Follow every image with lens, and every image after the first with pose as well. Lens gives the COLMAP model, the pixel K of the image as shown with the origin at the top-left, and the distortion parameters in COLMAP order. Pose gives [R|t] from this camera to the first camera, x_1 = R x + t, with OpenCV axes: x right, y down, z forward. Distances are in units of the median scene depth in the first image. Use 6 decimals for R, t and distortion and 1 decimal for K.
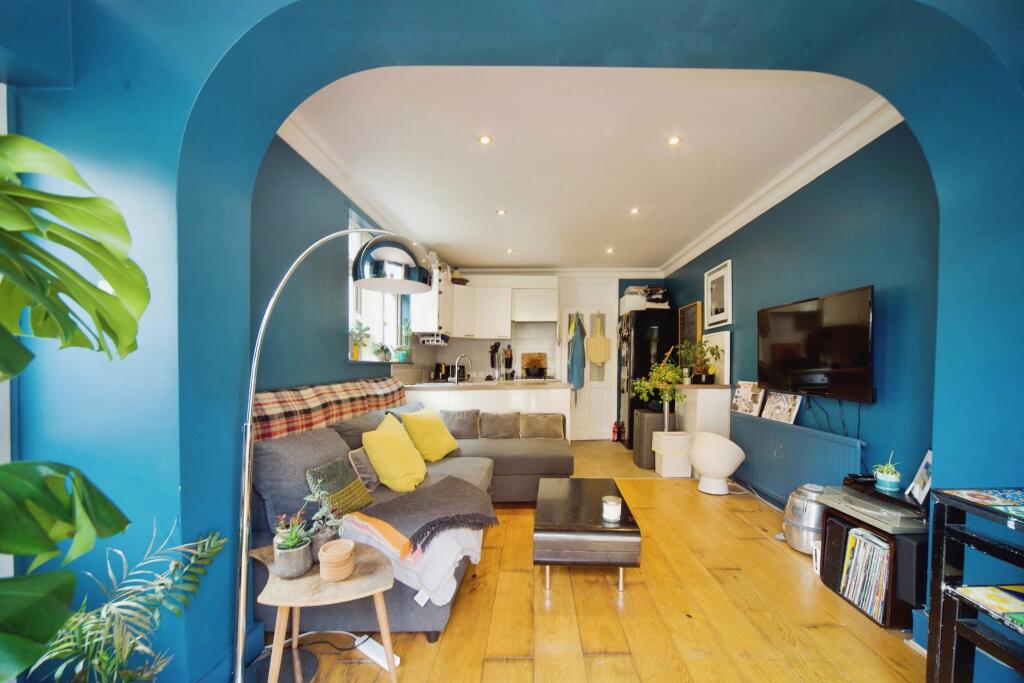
lens RADIAL K [[364.1, 0, 519.2], [0, 364.1, 366.6], [0, 0, 1]] dist [-0.000763, -0.000032]
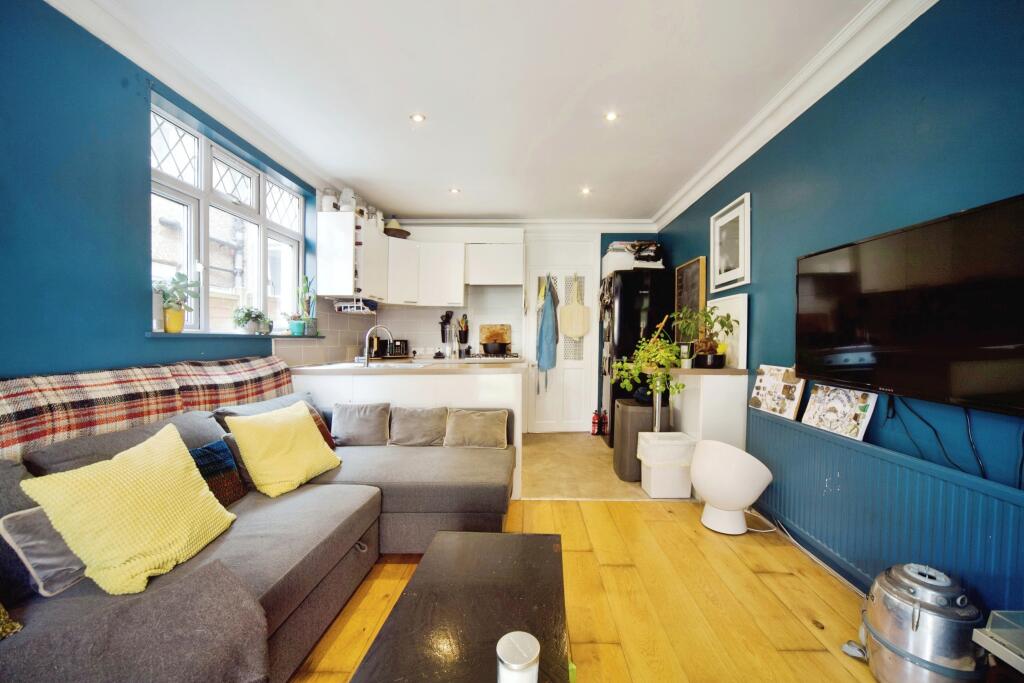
lens RADIAL K [[364.7, 0, 512.0], [0, 364.7, 341.5], [0, 0, 1]] dist [-0.000043, -0.005133]
pose [[0.999956, 0.004809, -0.008093, 0.116108], [-0.004780, 0.999982, 0.003638, -0.004443], [0.008111, -0.003599, 0.999961, 0.262694]]
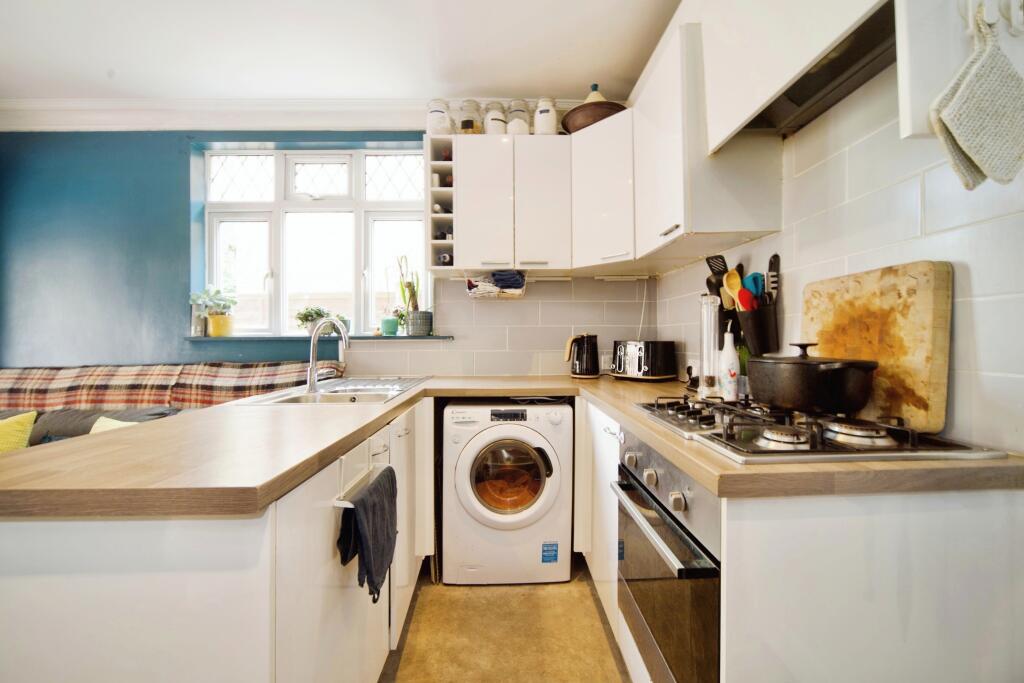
lens RADIAL K [[390.6, 0, 521.5], [0, 390.6, 337.4], [0, 0, 1]] dist [0.000023, -0.000042]
pose [[0.083029, -0.000124, -0.996547, 0.302001], [0.002658, 0.999996, 0.000097, -0.009956], [0.996544, -0.002657, 0.083029, 1.158427]]
